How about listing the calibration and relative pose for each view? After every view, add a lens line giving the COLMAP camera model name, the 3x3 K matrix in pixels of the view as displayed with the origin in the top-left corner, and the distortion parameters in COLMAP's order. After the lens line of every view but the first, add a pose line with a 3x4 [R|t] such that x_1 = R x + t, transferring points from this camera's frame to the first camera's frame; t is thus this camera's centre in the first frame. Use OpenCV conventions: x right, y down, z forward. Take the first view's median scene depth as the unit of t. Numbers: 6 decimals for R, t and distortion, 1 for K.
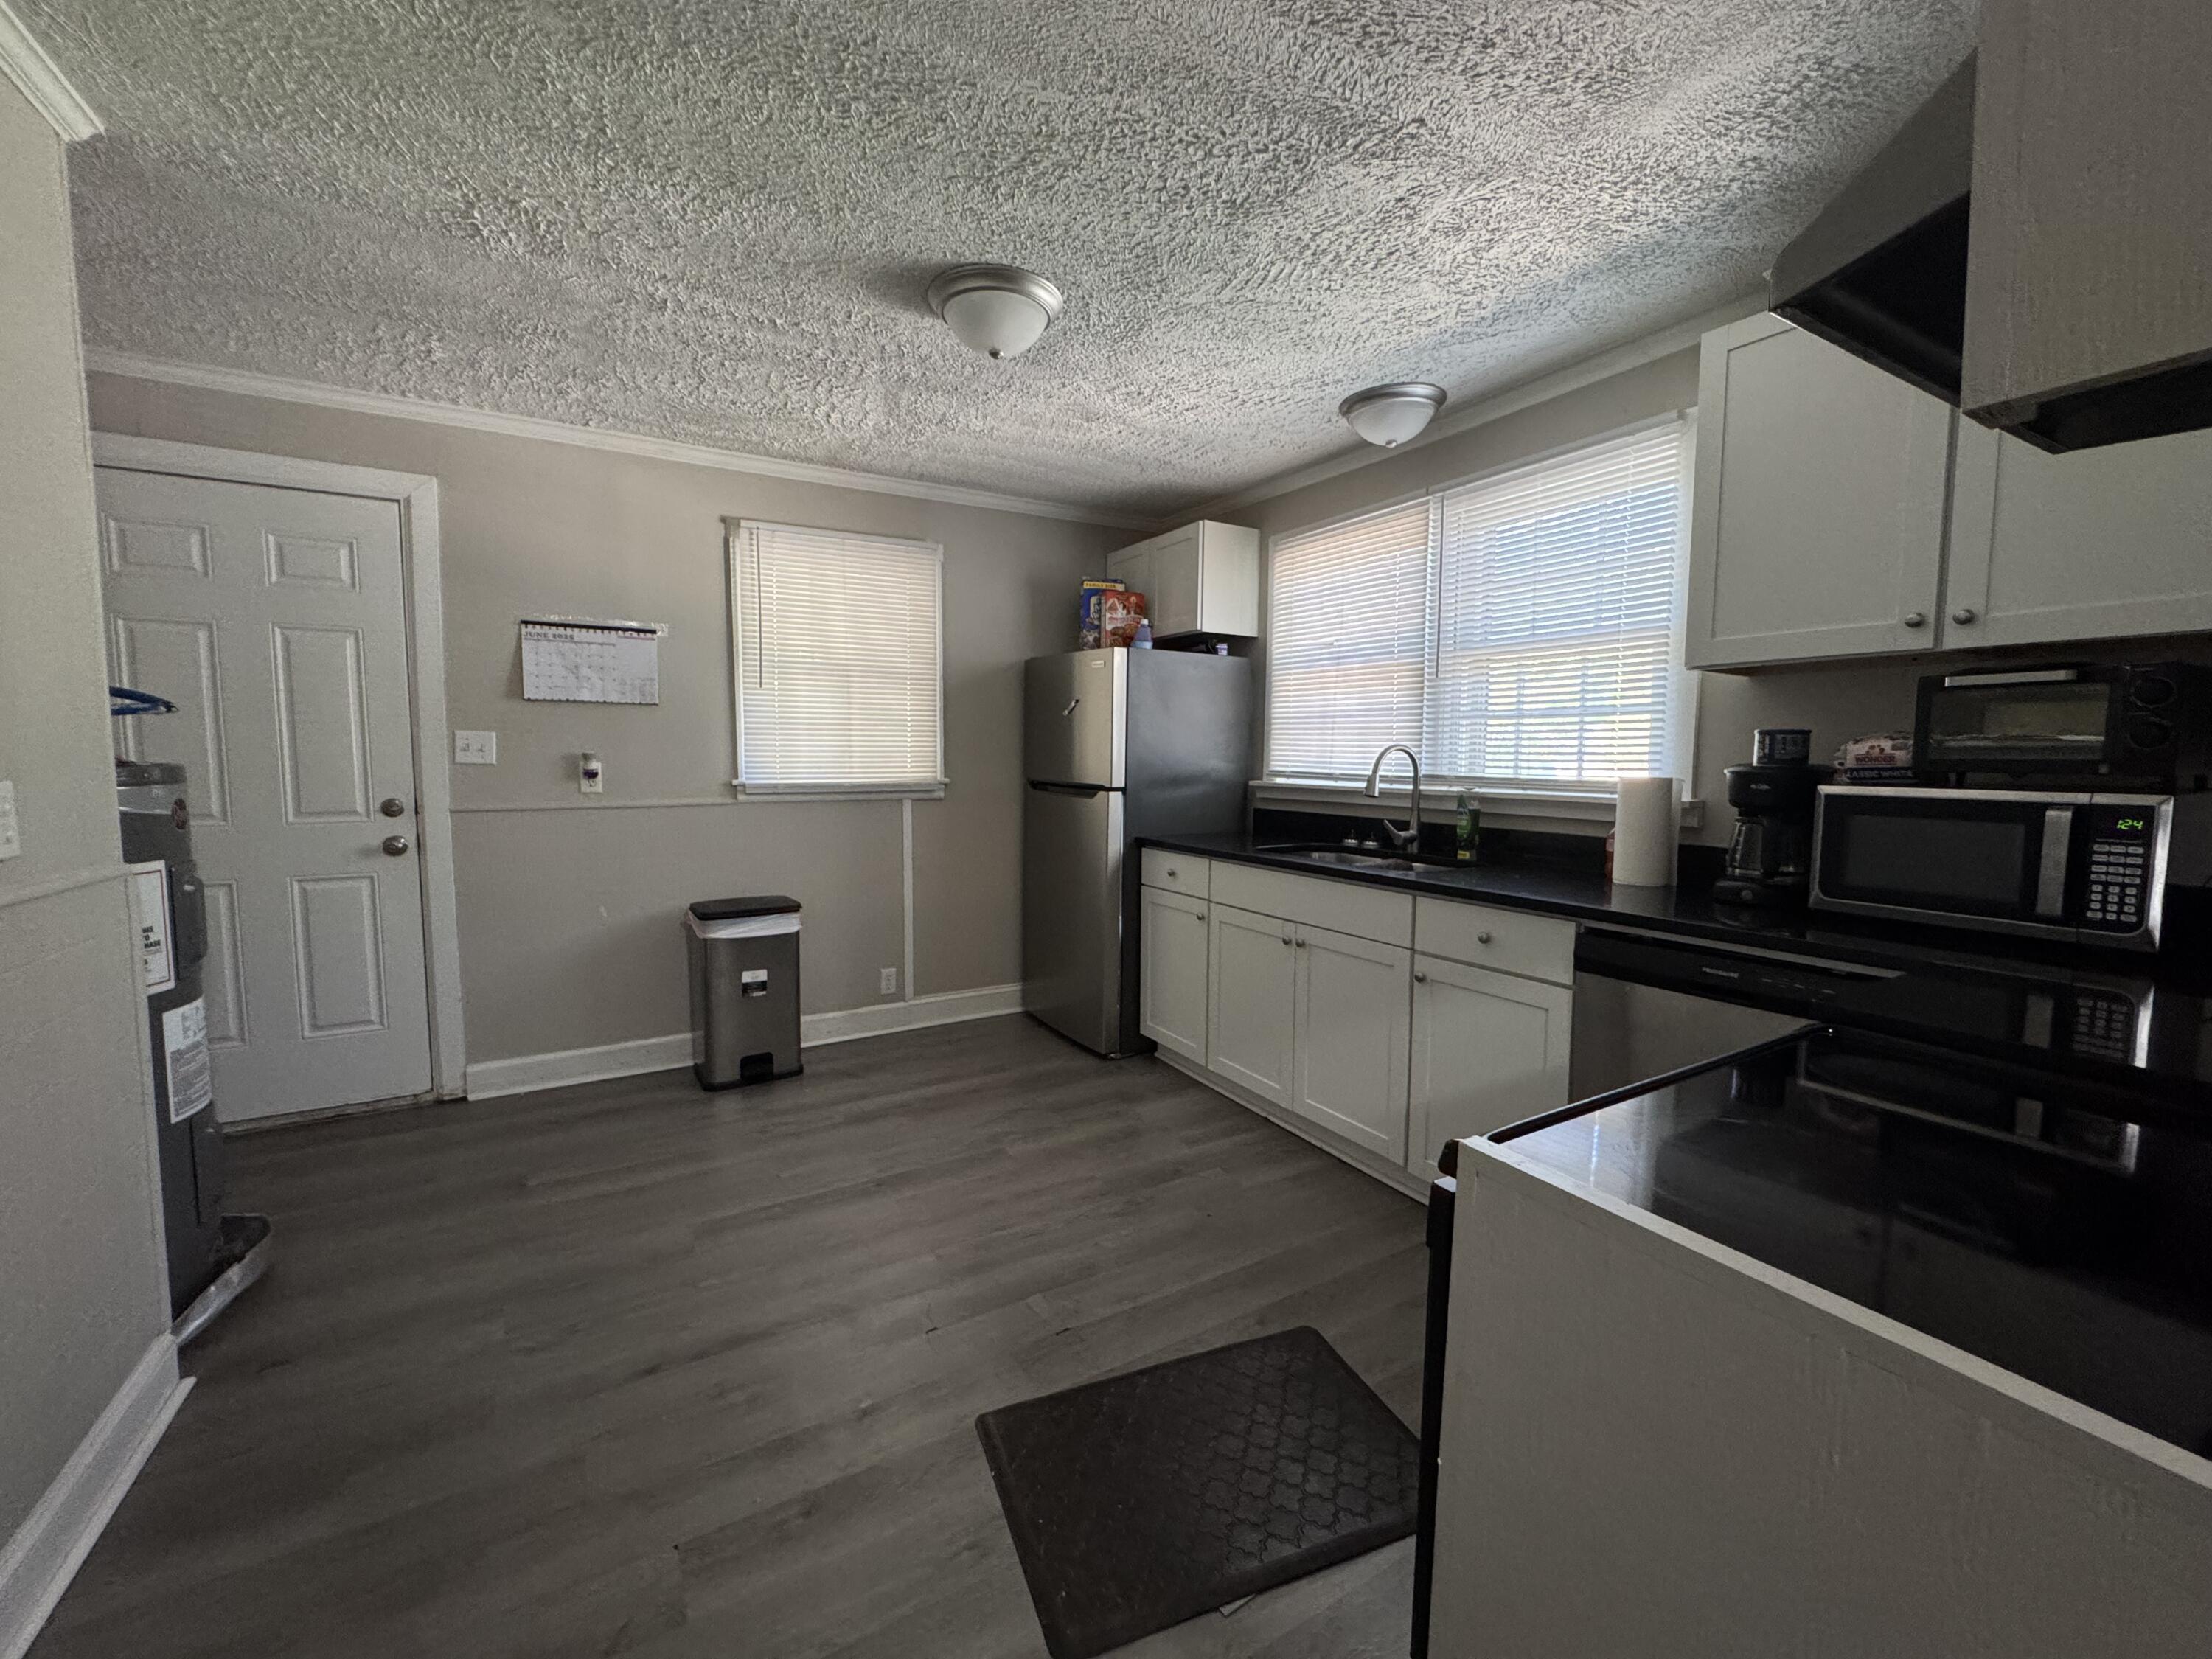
lens RADIAL K [[887.0, 0, 1101.0], [0, 887.0, 822.2], [0, 0, 1]] dist [0.002854, -0.000352]
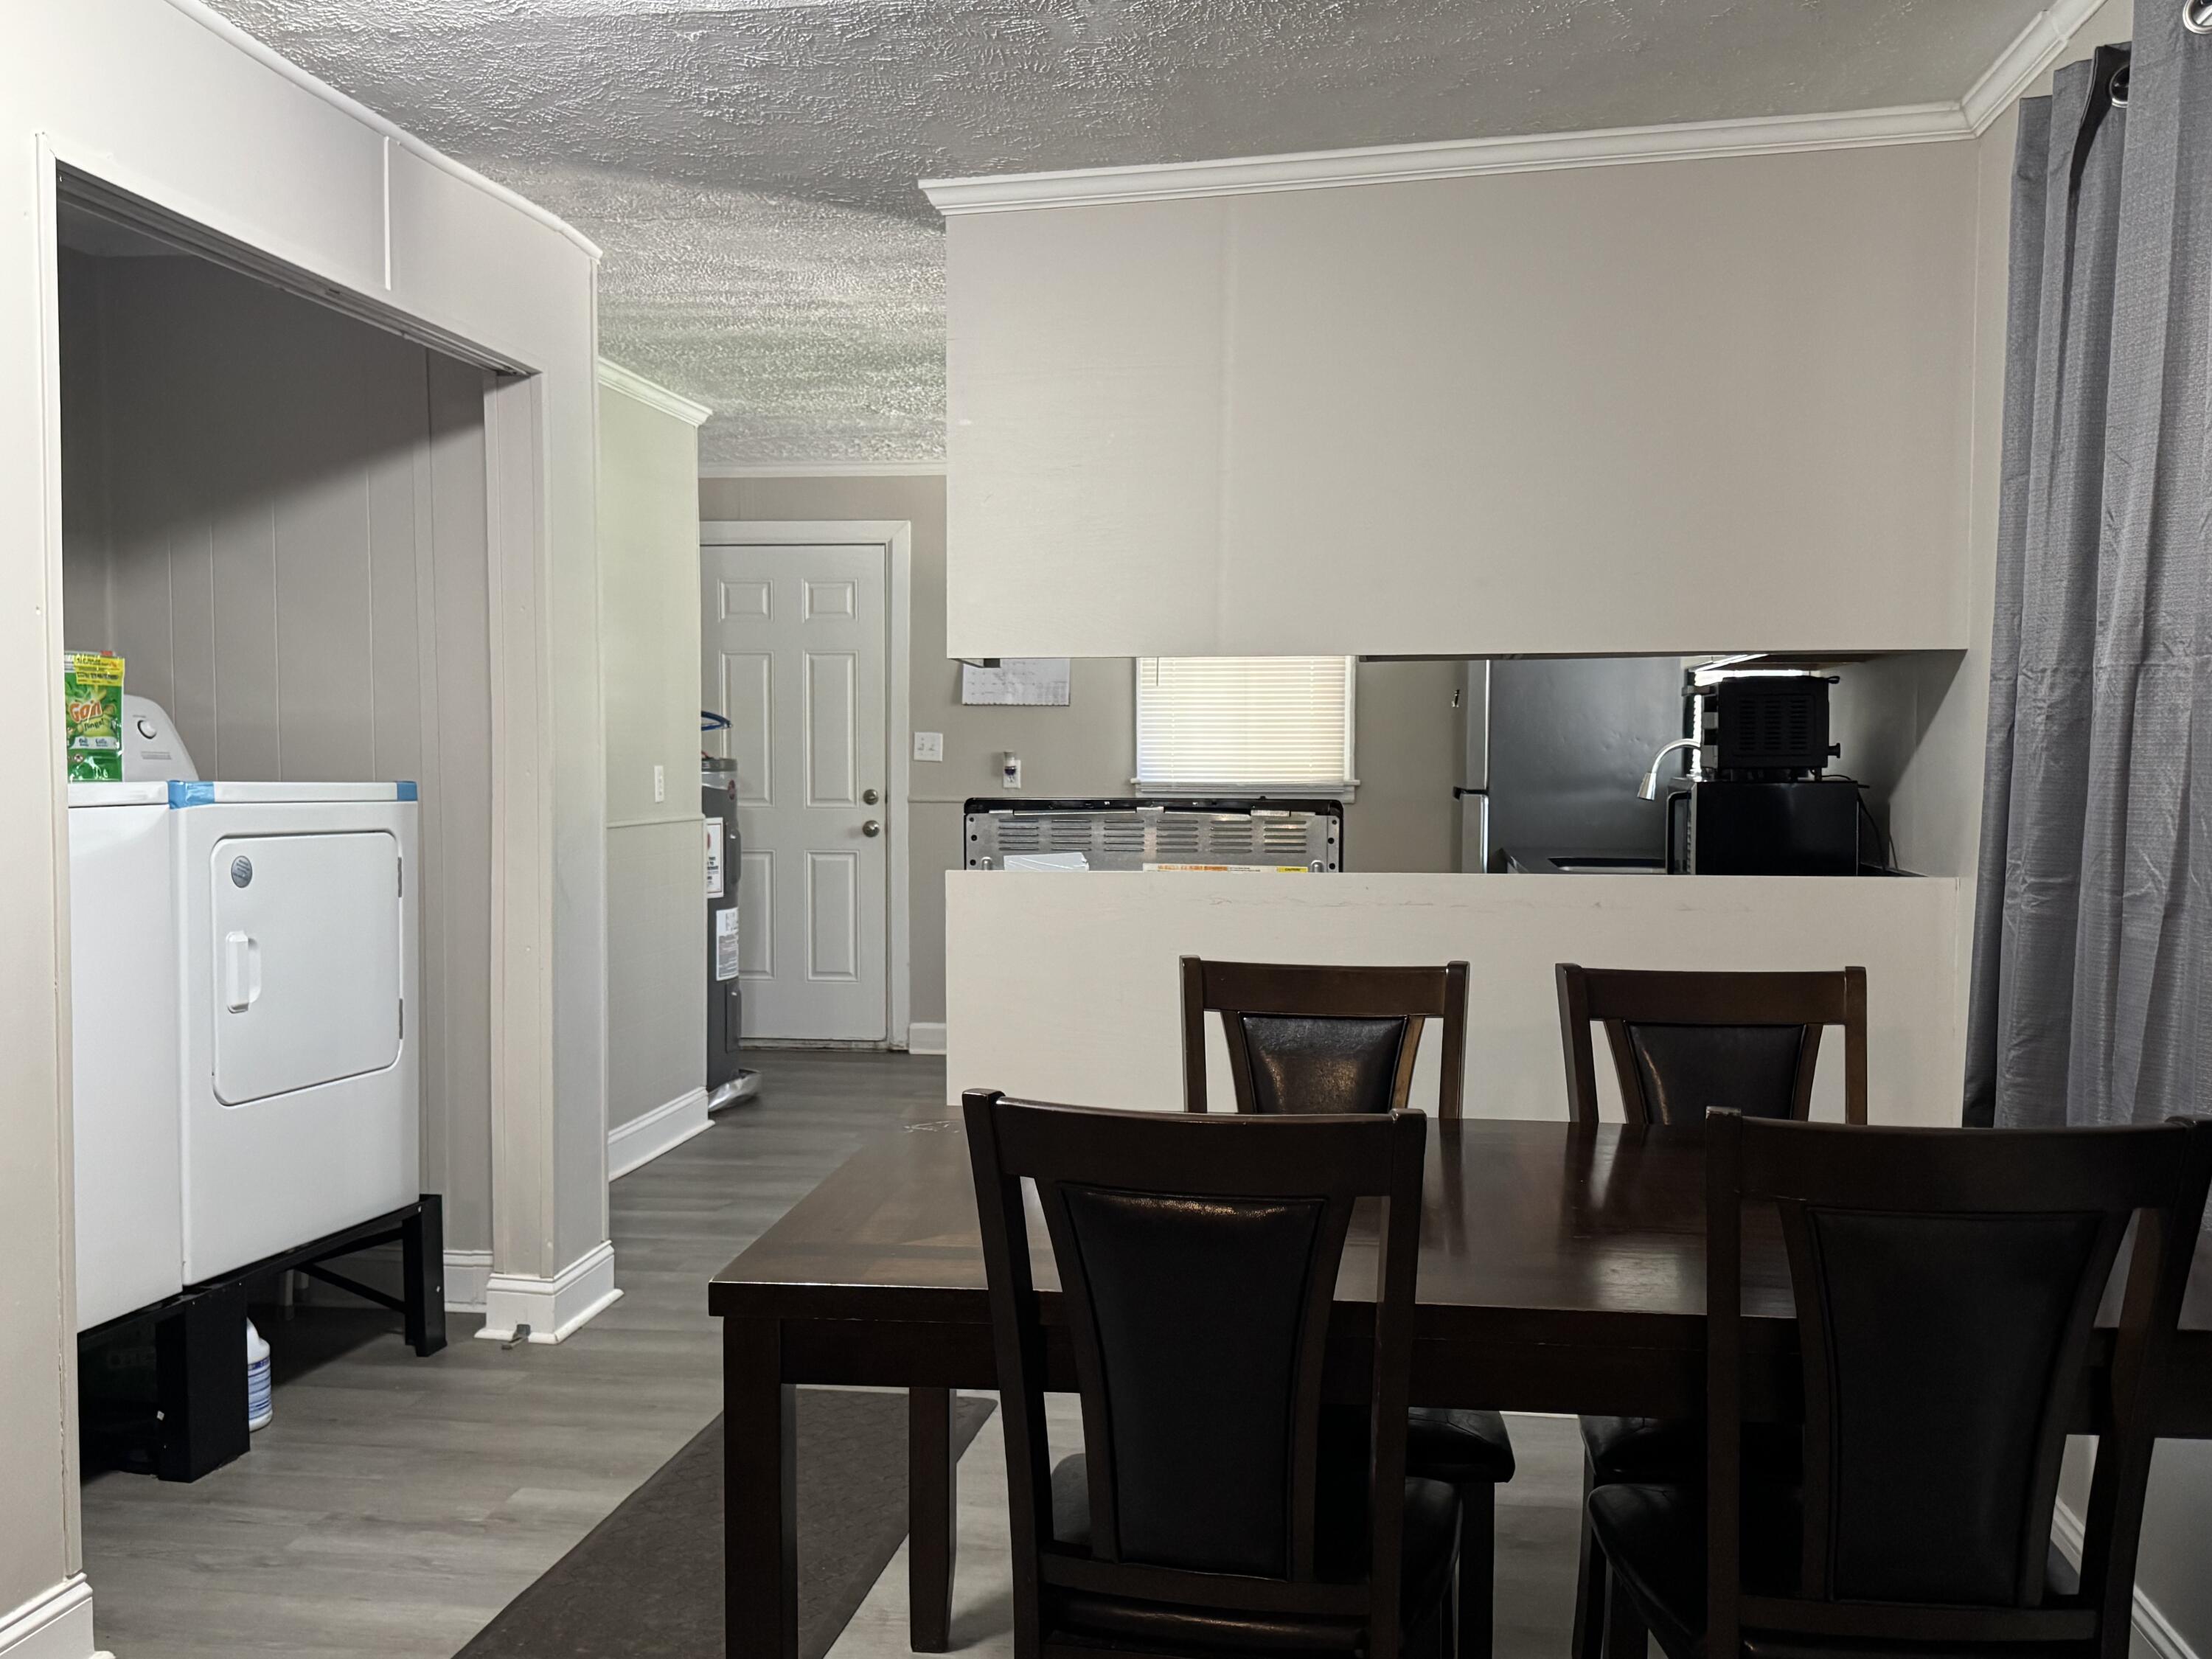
lens RADIAL K [[1985.8, 0, 1114.7], [0, 1985.8, 830.7], [0, 0, 1]] dist [0.098182, 0.002701]
pose [[0.782204, 0.023317, -0.622587, 1.188695], [-0.047061, 0.998656, -0.021725, 0.075260], [0.621243, 0.046294, 0.782249, -0.938633]]
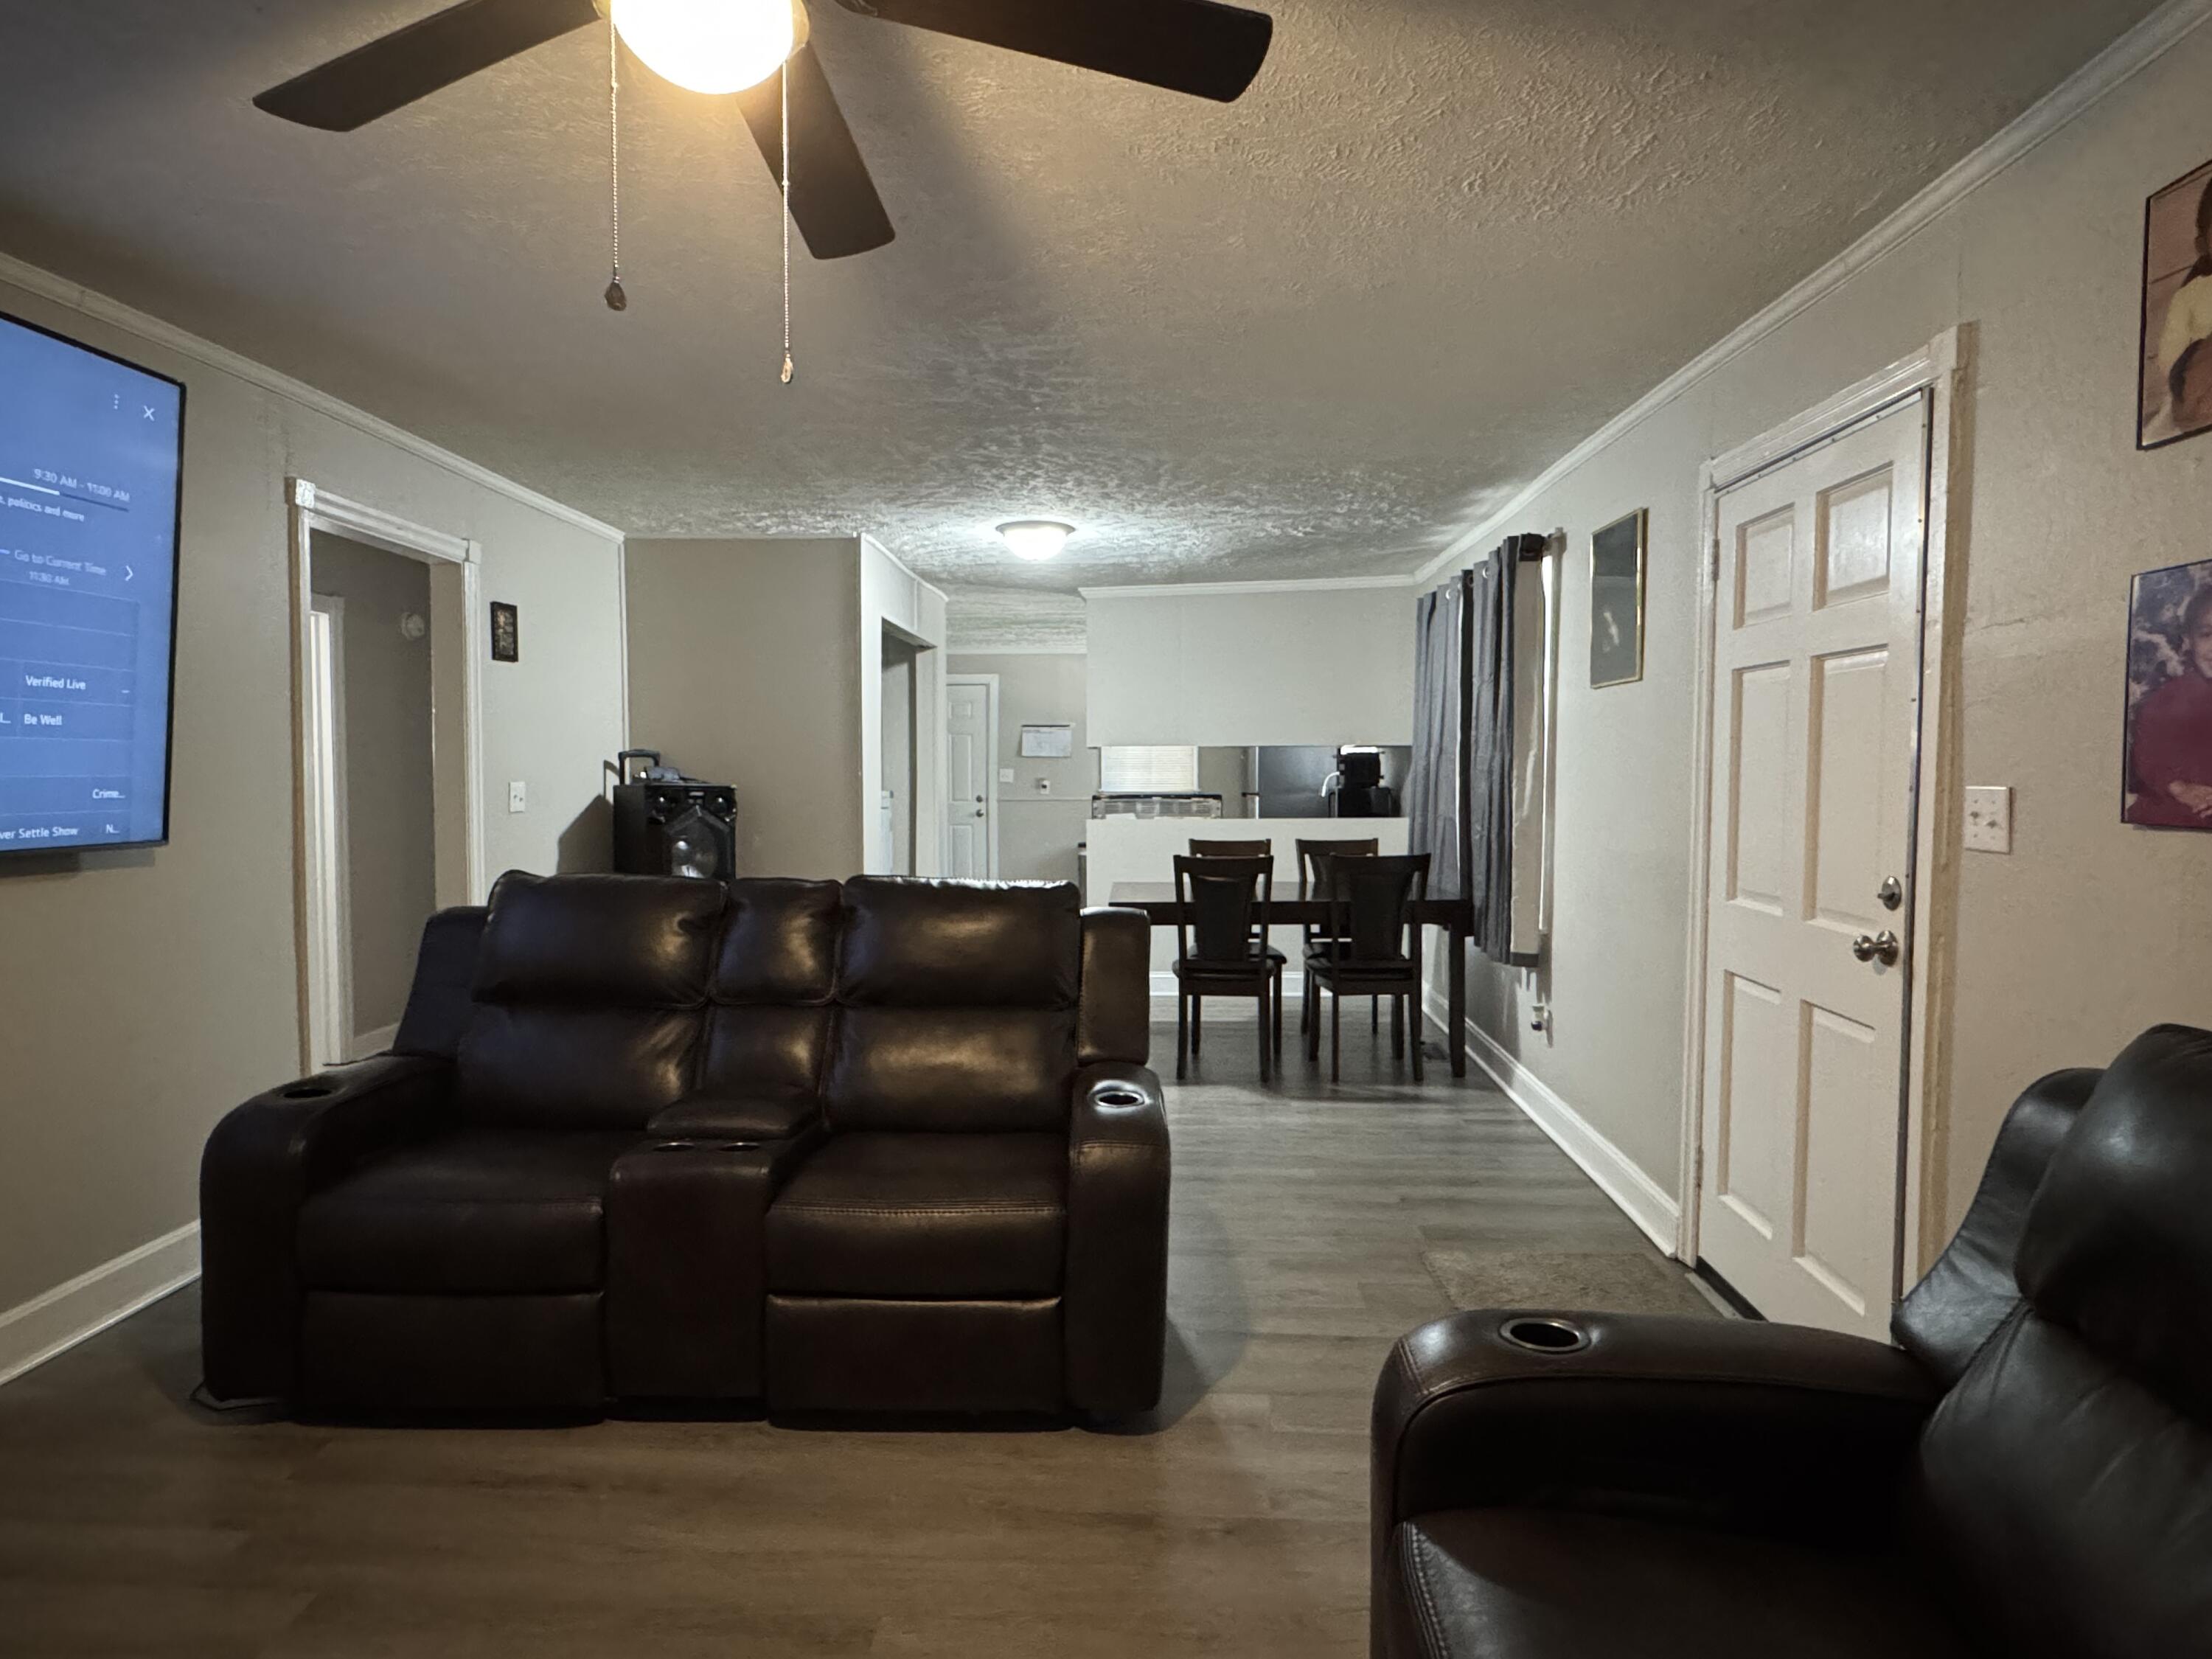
lens RADIAL K [[1342.0, 0, 1099.1], [0, 1342.0, 836.2], [0, 0, 1]] dist [0.013966, -0.008226]
pose [[0.835277, 0.020440, -0.549450, 1.779816], [-0.037126, 0.999125, -0.019271, 0.166858], [0.548575, 0.036495, 0.835304, -2.243057]]
